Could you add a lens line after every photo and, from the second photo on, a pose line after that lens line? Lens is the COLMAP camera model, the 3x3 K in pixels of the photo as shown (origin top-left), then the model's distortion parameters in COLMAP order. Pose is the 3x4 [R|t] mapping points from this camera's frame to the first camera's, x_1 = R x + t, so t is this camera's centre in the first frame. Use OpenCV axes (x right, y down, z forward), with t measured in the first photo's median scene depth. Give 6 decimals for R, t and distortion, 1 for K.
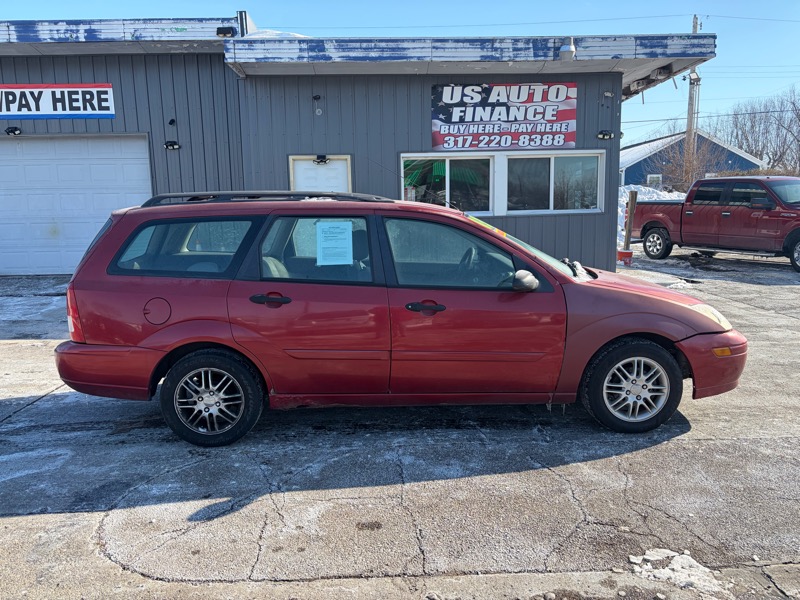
lens RADIAL K [[592.6, 0, 403.0], [0, 592.6, 302.6], [0, 0, 1]] dist [0.051292, -0.054346]
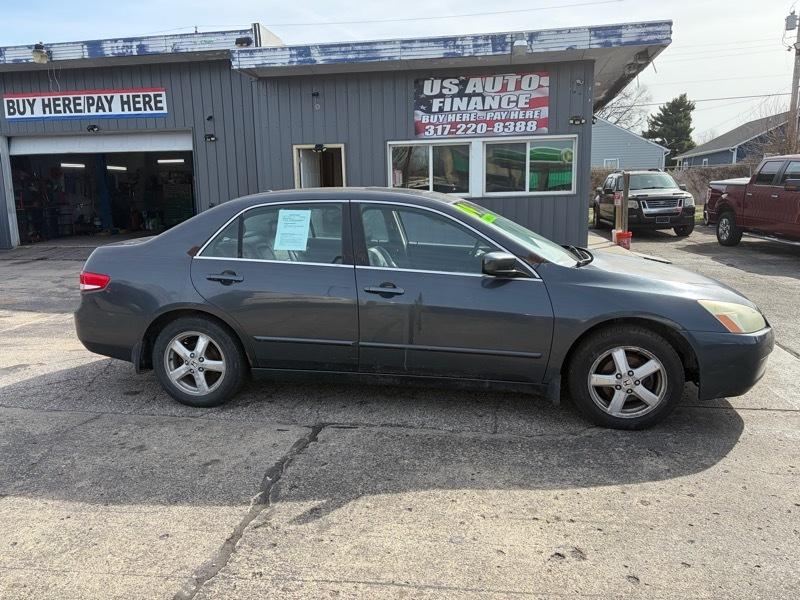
lens RADIAL K [[595.7, 0, 398.4], [0, 595.7, 300.2], [0, 0, 1]] dist [0.043960, -0.046993]
pose [[0.978123, 0.036448, -0.204811, 0.261262], [-0.031454, 0.999124, 0.027590, 0.017696], [0.205638, -0.020544, 0.978413, -0.110095]]
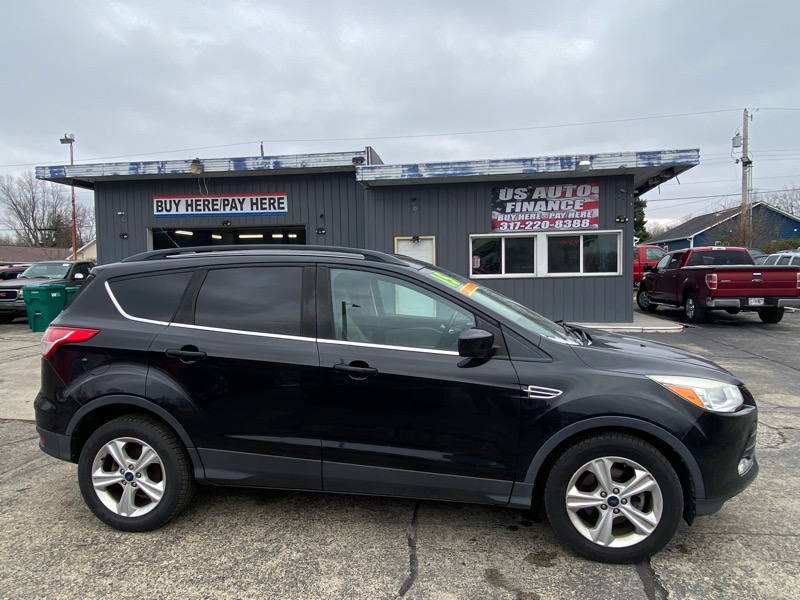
lens RADIAL K [[505.9, 0, 400.3], [0, 505.9, 298.1], [0, 0, 1]] dist [0.076071, -0.086321]
pose [[0.980813, 0.013066, -0.194513, 0.073092], [-0.032805, 0.994585, -0.098608, 0.031966], [0.192171, 0.103097, 0.975931, -0.228390]]
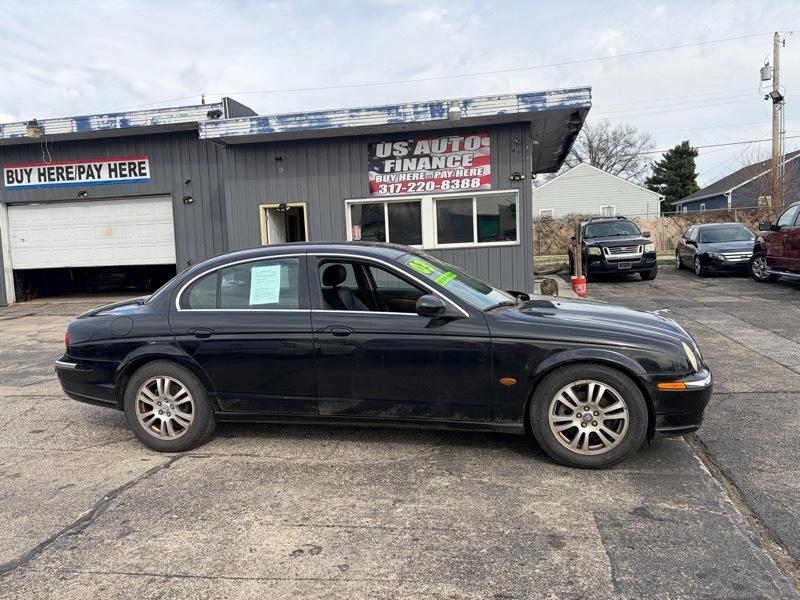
lens RADIAL K [[593.6, 0, 396.3], [0, 593.6, 297.0], [0, 0, 1]] dist [0.048161, -0.046259]
pose [[0.970831, -0.001103, -0.239763, 0.391486], [-0.013373, 0.998184, -0.058742, 0.017573], [0.239393, 0.060235, 0.969053, -0.140500]]
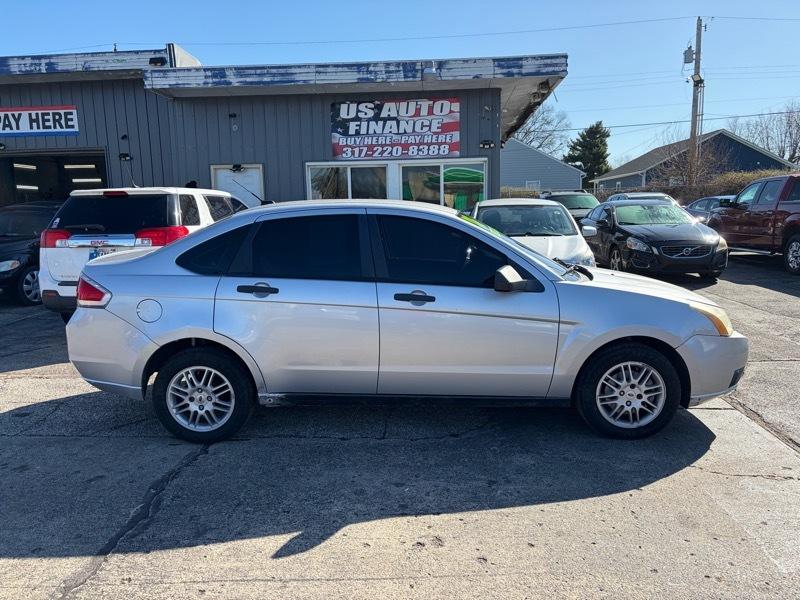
lens RADIAL K [[594.3, 0, 395.0], [0, 594.3, 302.0], [0, 0, 1]] dist [0.050704, -0.059488]
pose [[0.994470, 0.014958, -0.103946, 0.292724], [-0.015625, 0.999862, -0.005609, 0.021148], [0.103847, 0.007202, 0.994567, -0.122684]]
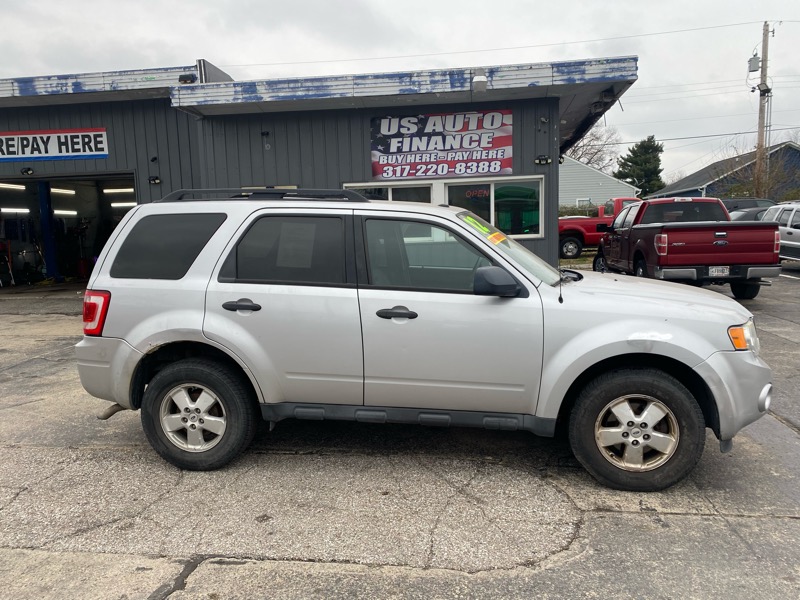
lens RADIAL K [[599.3, 0, 400.8], [0, 599.3, 307.3], [0, 0, 1]] dist [0.035437, -0.028262]
pose [[0.985781, 0.011335, -0.167652, 0.279394], [-0.016328, 0.999462, -0.028434, -0.003159], [0.167240, 0.030767, 0.985436, -0.022730]]
